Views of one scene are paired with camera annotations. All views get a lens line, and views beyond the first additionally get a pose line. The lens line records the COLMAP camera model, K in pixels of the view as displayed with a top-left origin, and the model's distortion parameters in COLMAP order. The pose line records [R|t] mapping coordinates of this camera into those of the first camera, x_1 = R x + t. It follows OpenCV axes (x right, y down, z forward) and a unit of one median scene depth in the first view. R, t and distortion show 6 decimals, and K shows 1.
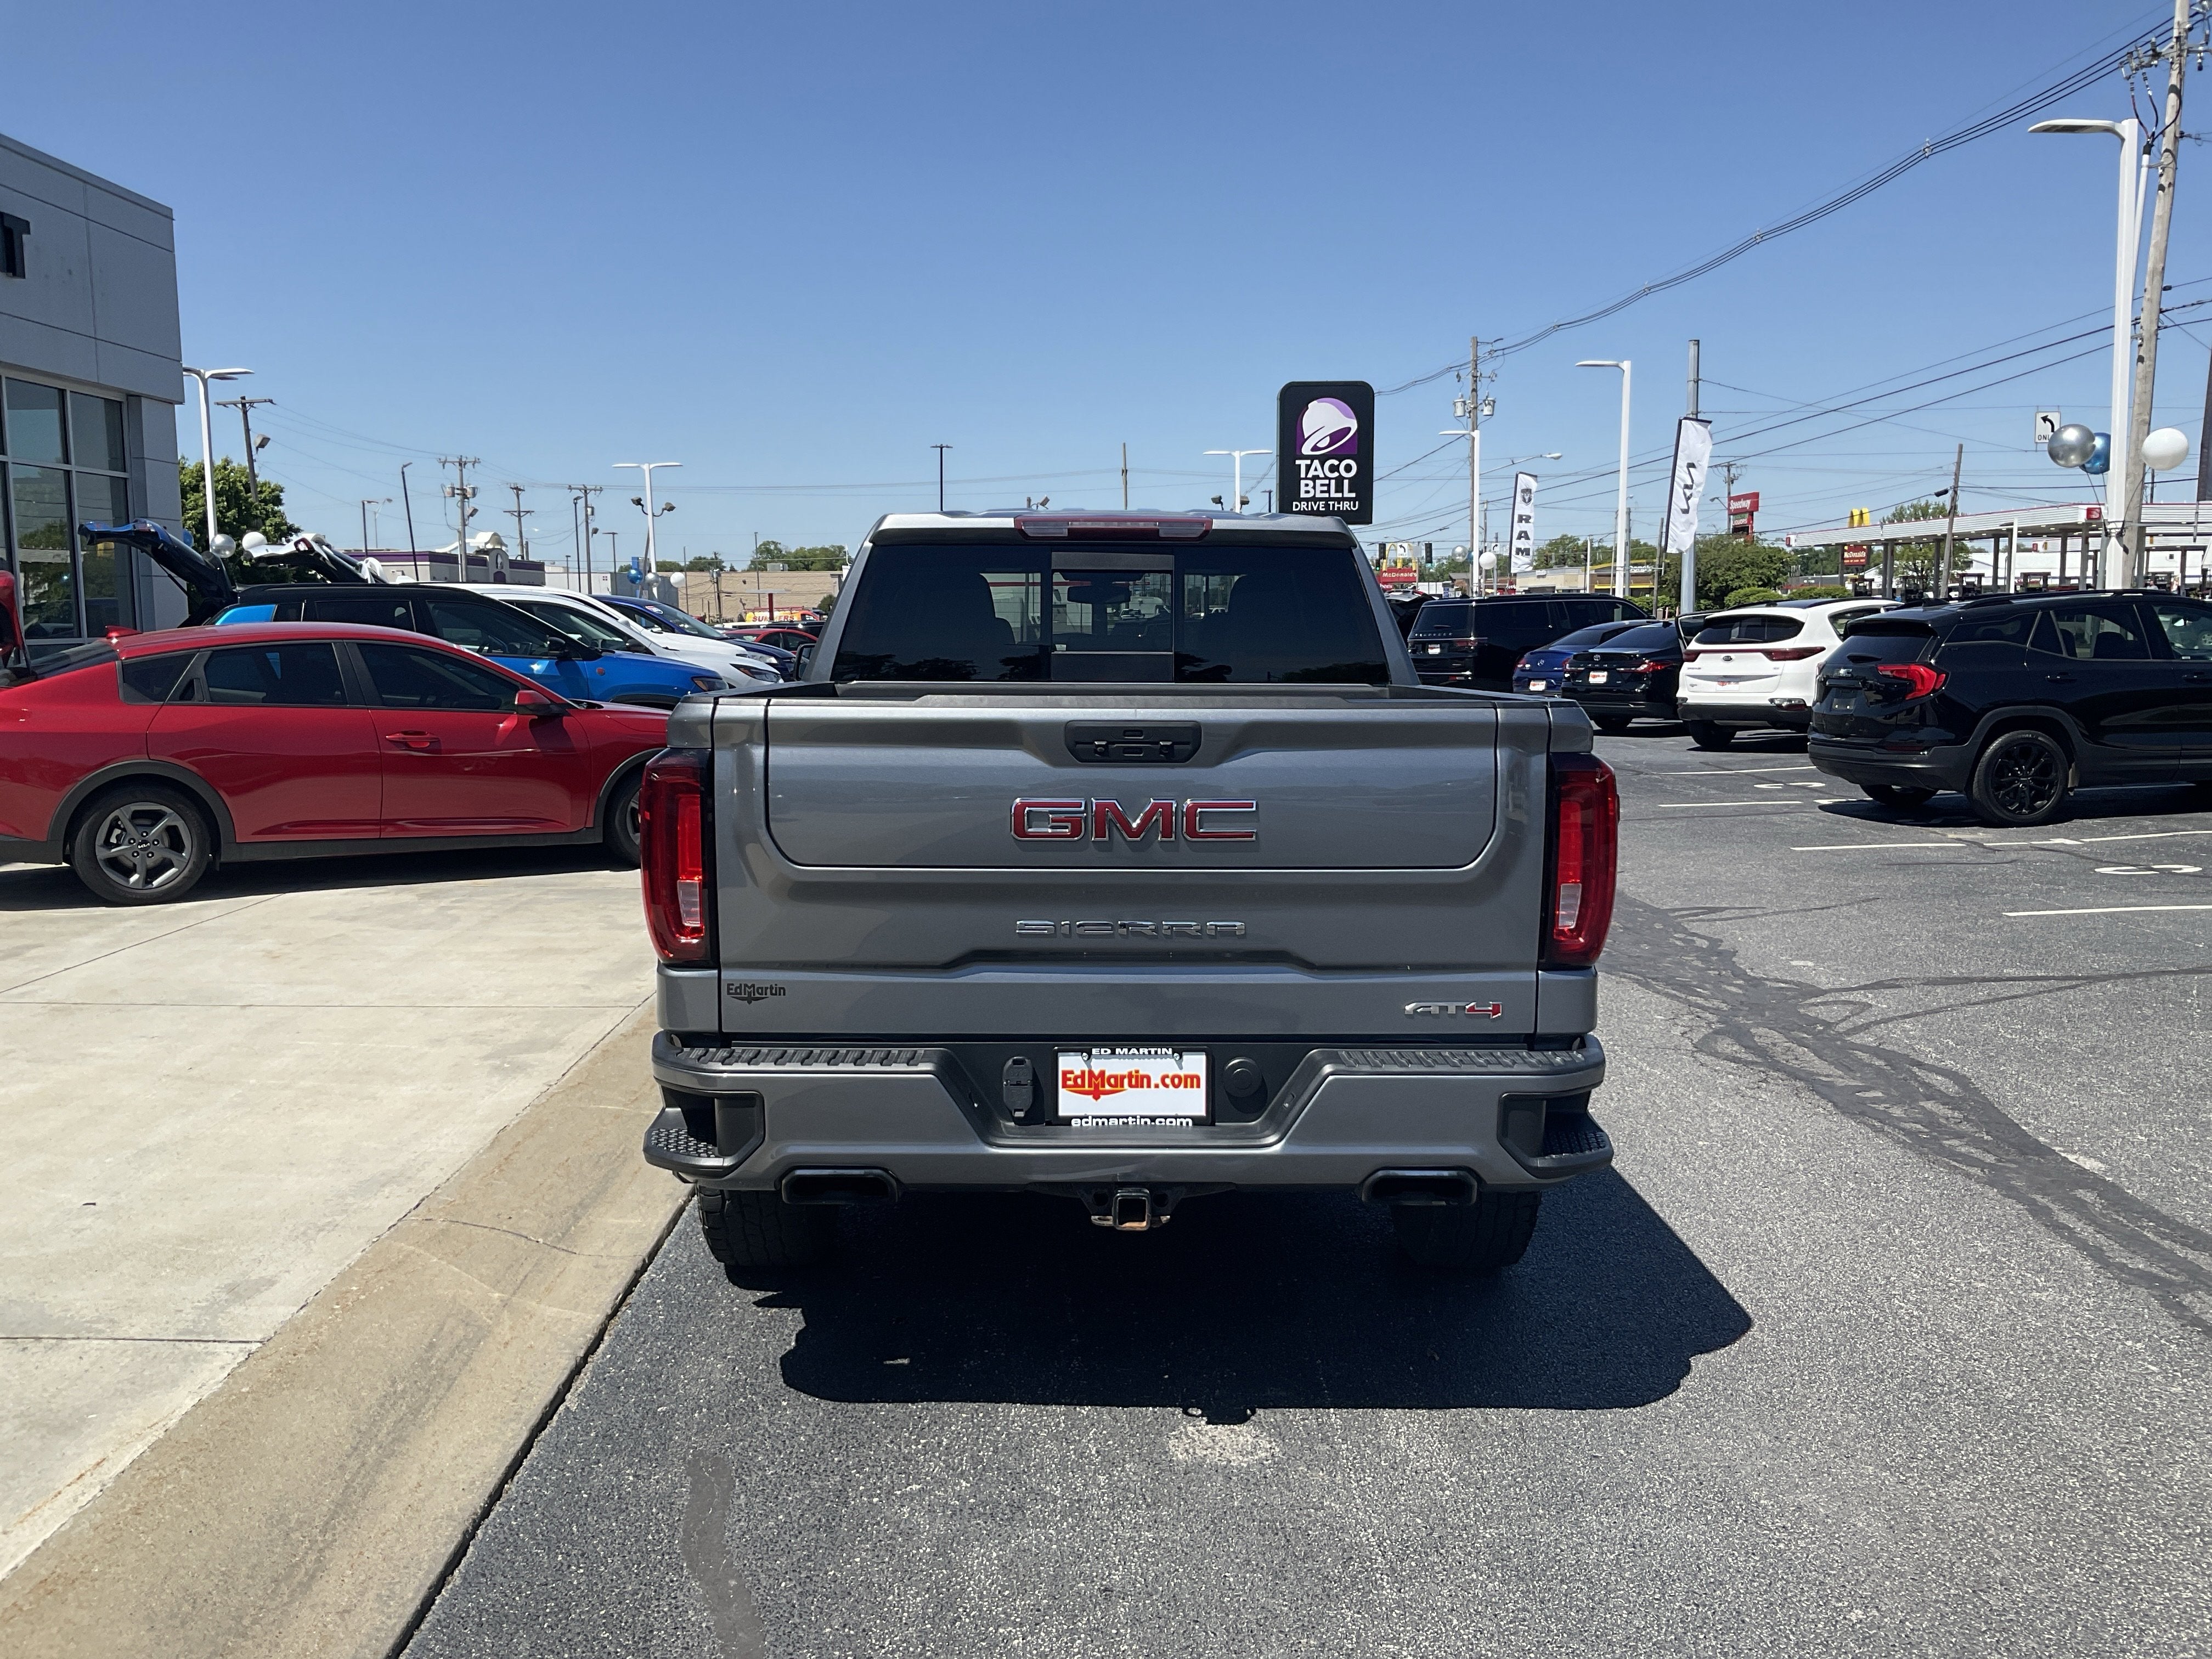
lens RADIAL K [[1817.8, 0, 1108.9], [0, 1817.8, 842.2], [0, 0, 1]] dist [0.063186, -0.122454]
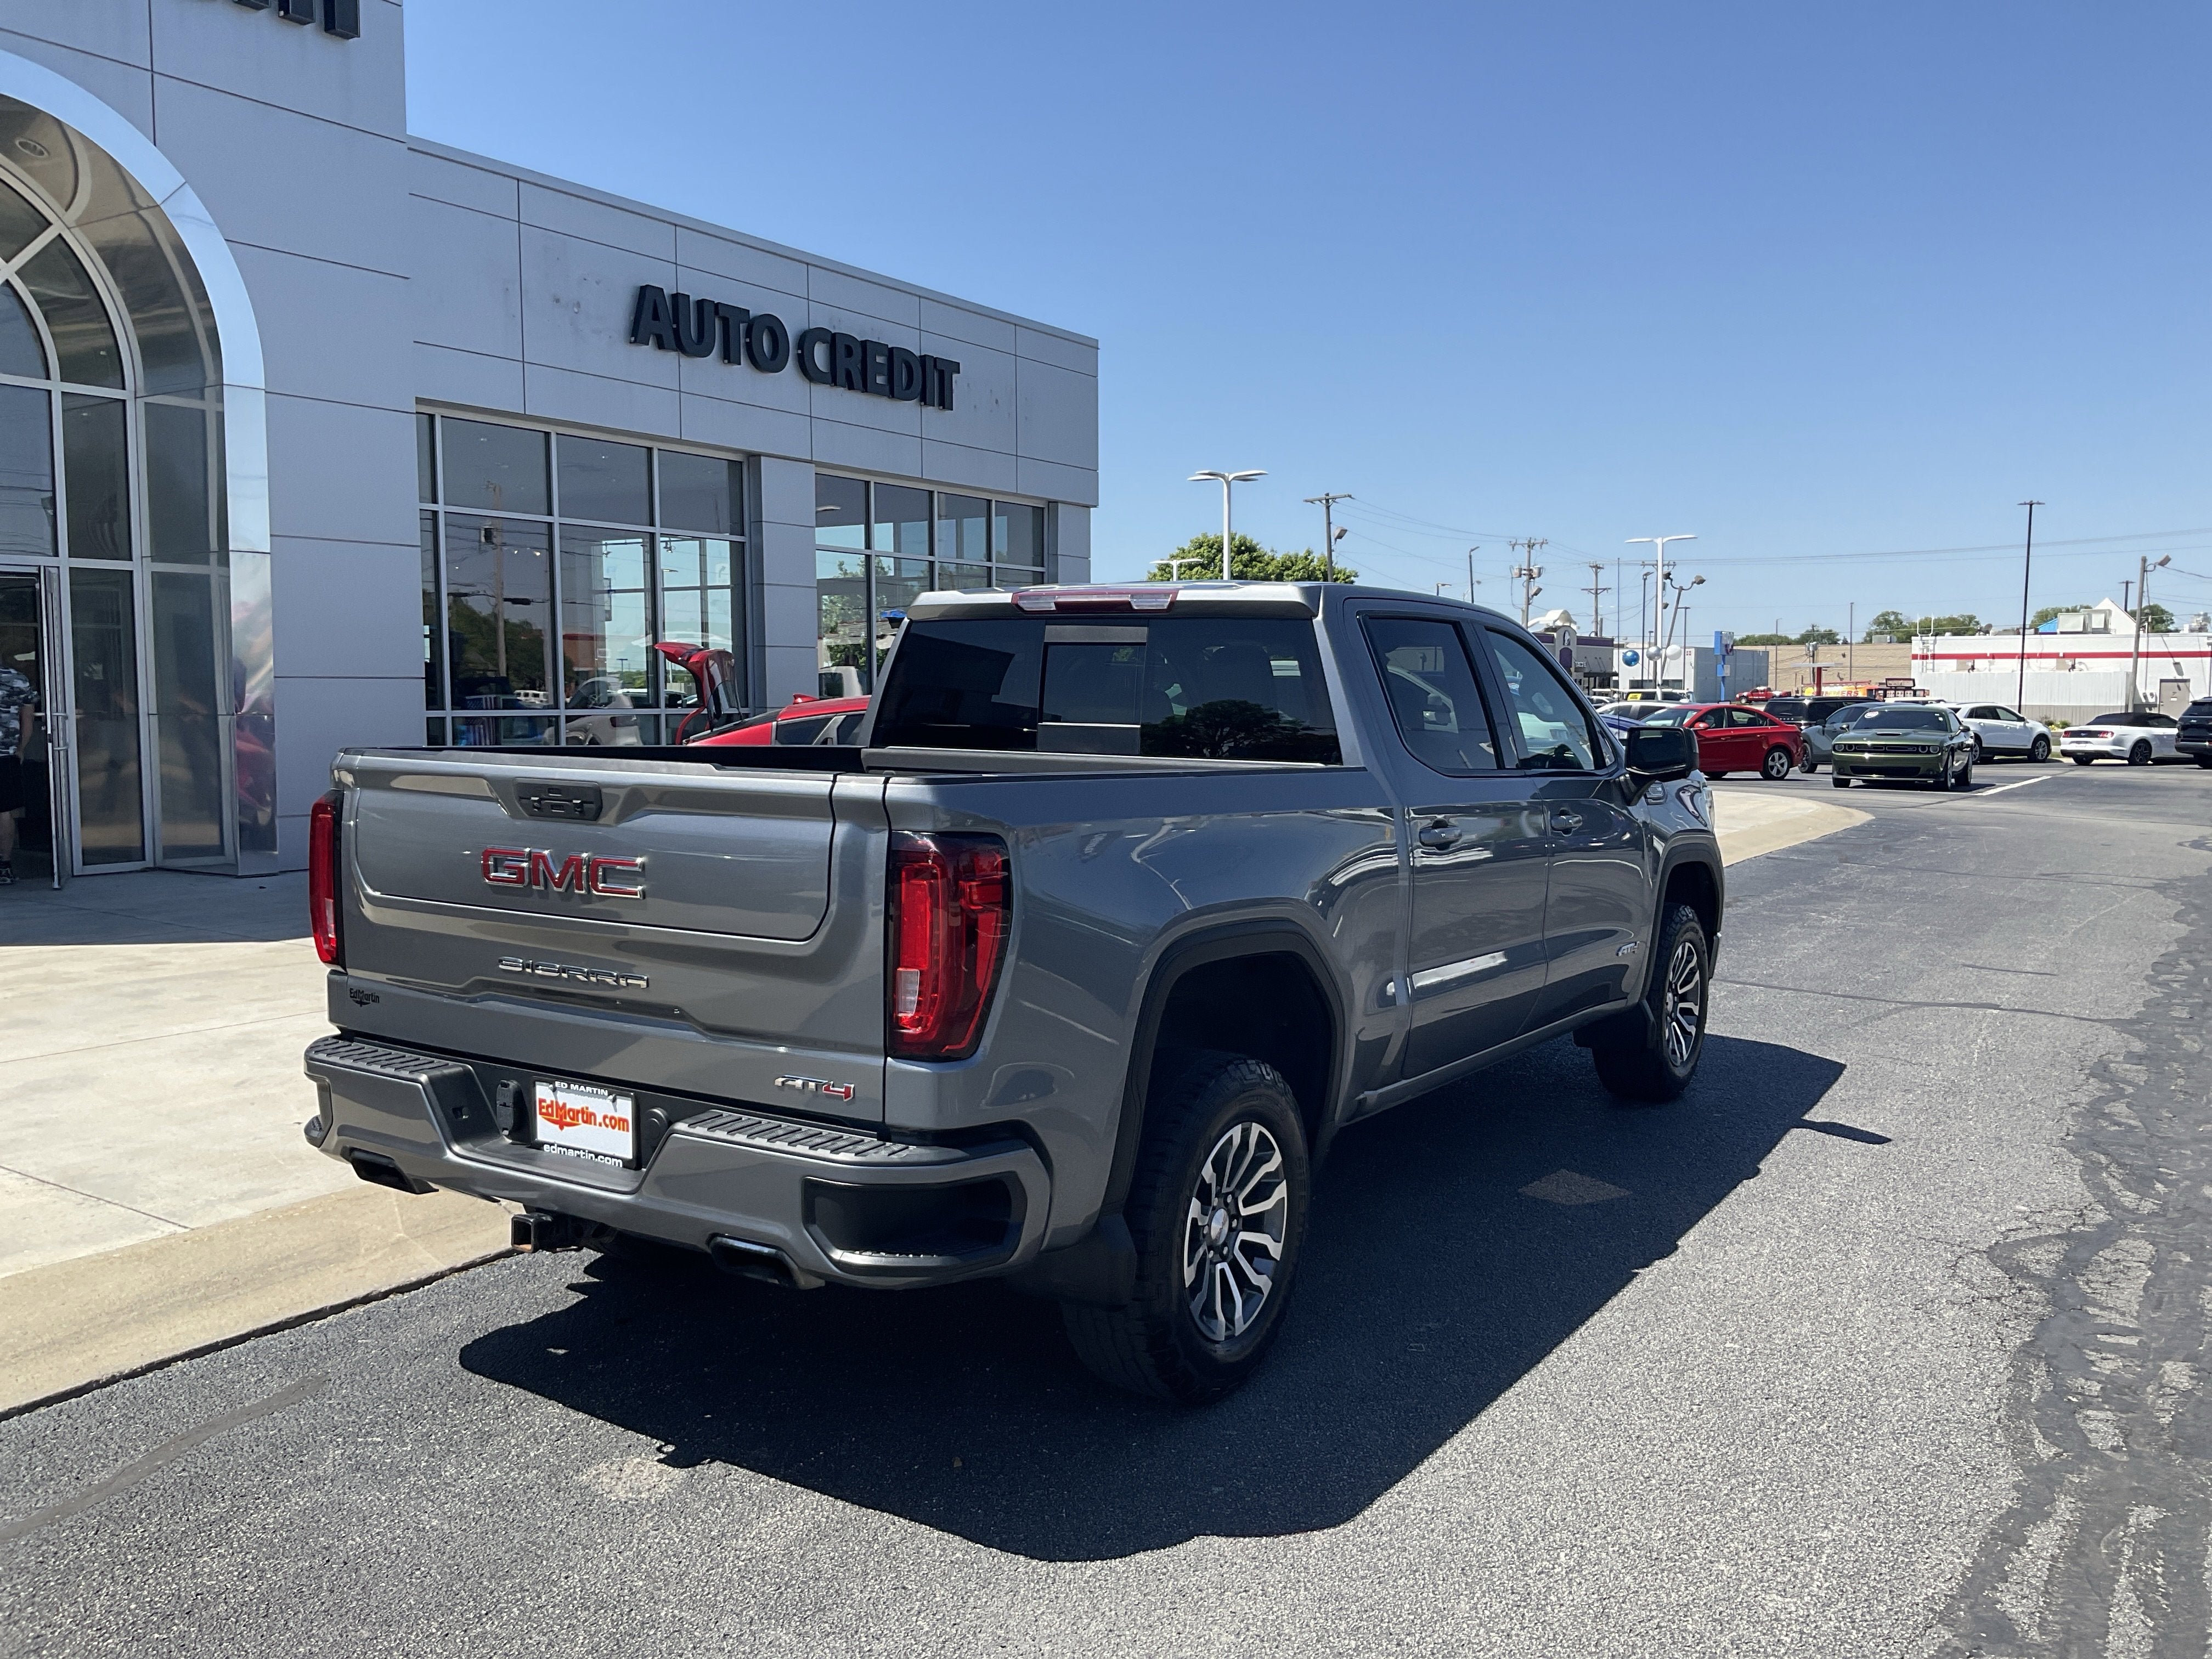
lens RADIAL K [[1817.8, 0, 1099.0], [0, 1817.8, 846.9], [0, 0, 1]] dist [0.063186, -0.122454]
pose [[0.831084, 0.054884, -0.553432, 0.506367], [-0.075930, 0.996998, -0.015150, -0.020128], [0.550939, 0.054613, 0.832757, 0.155498]]
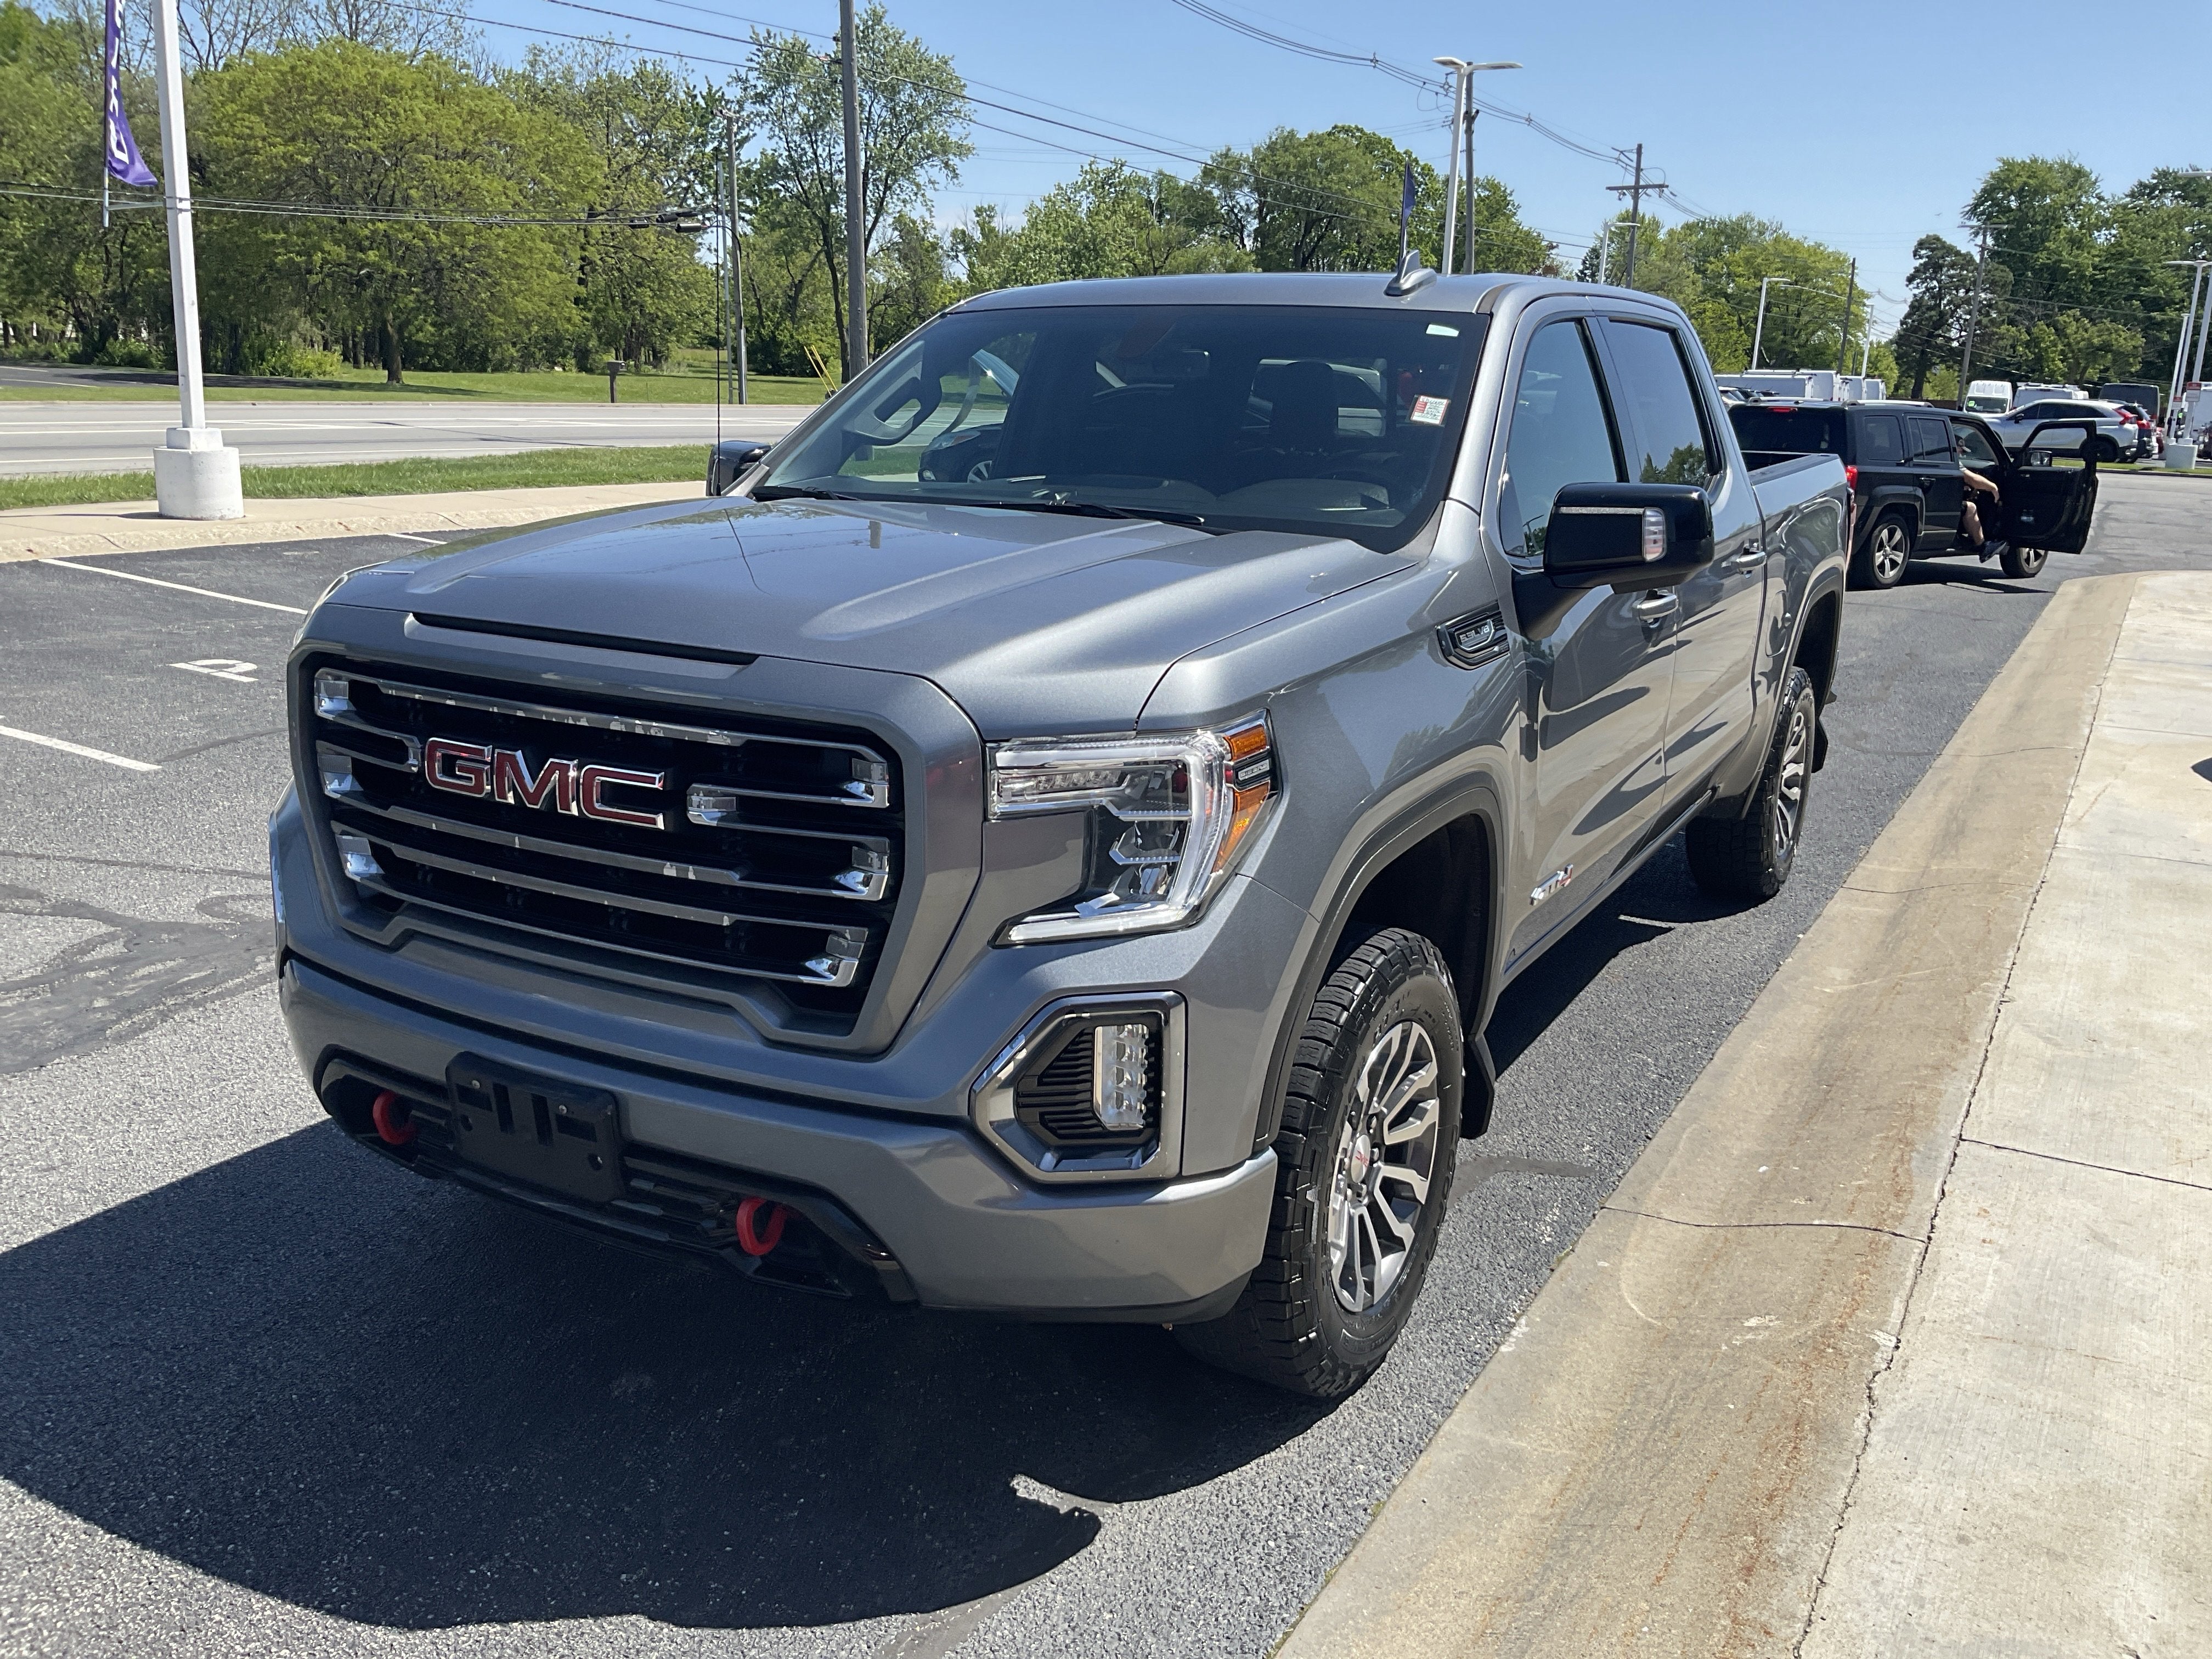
lens RADIAL K [[1817.8, 0, 1115.0], [0, 1817.8, 838.2], [0, 0, 1]] dist [0.063186, -0.122454]
pose [[-0.857105, -0.147415, 0.493598, -0.350425], [0.036880, 0.938162, 0.344226, -0.234138], [-0.513819, 0.313242, -0.798667, 1.814045]]
